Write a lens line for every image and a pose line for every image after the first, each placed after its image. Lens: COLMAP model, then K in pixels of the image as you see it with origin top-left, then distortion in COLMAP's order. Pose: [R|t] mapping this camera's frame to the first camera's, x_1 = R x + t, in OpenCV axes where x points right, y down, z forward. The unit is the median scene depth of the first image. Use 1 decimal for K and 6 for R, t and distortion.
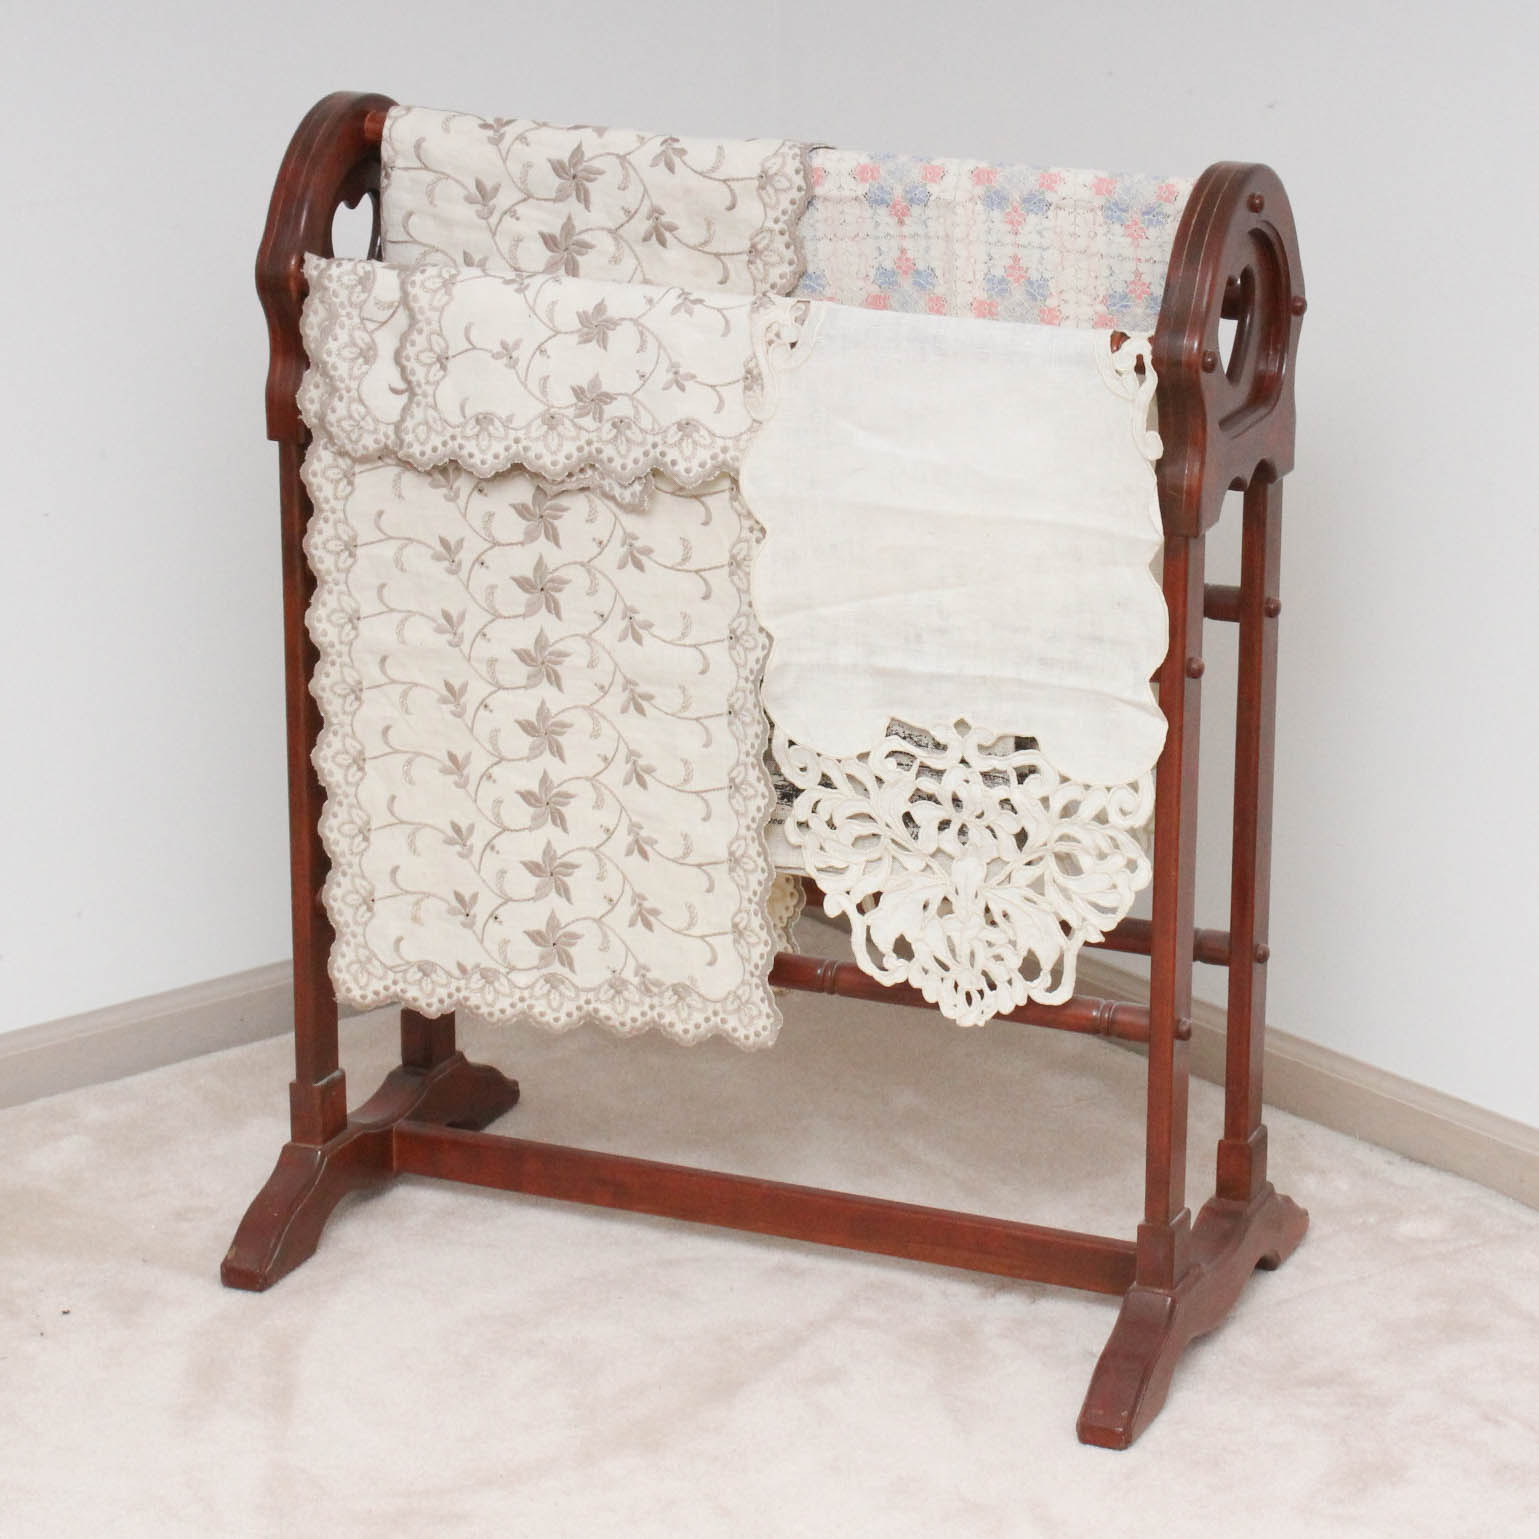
lens RADIAL K [[4777.9, 0, 769.5], [0, 4777.9, 769.5], [0, 0, 1]] dist [0.036085, 1.244047]
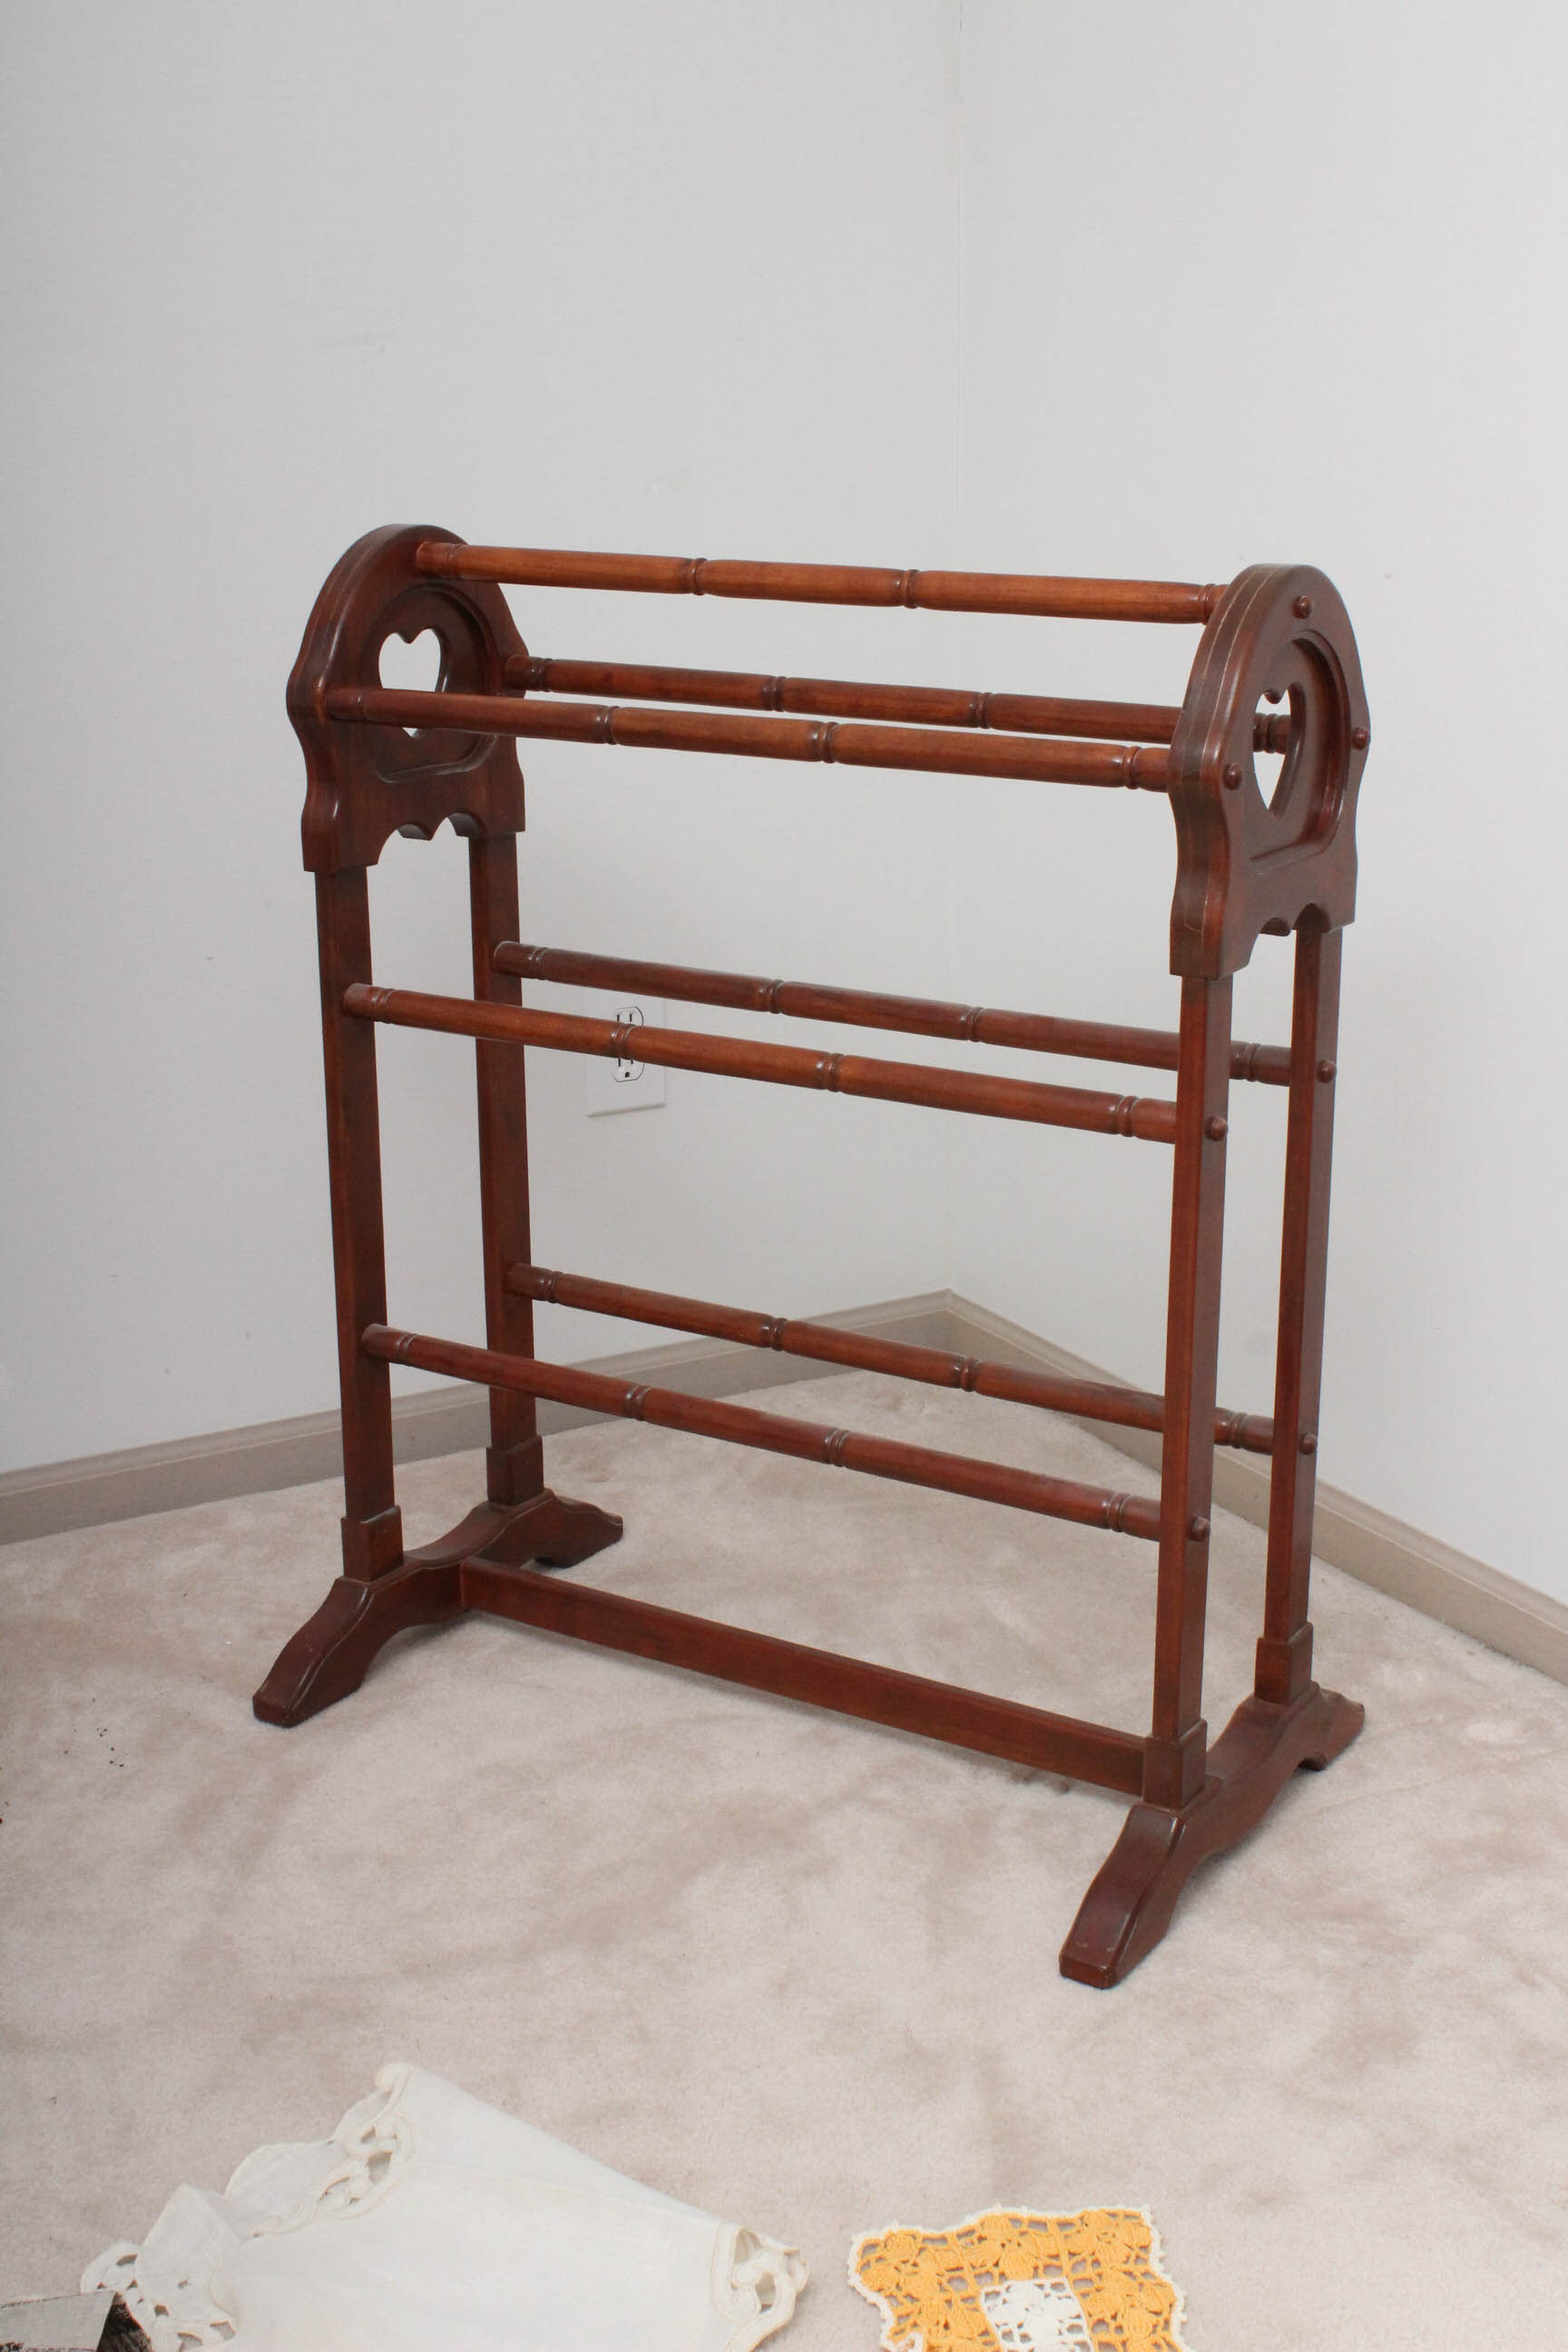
lens RADIAL K [[2933.7, 0, 783.8], [0, 2933.7, 1208.8], [0, 0, 1]] dist [-0.009208, -0.014383]
pose [[0.986260, 0.040903, -0.160056, 0.093195], [-0.043198, 0.999007, -0.010887, 0.003221], [0.159451, 0.017652, 0.987048, 0.424090]]
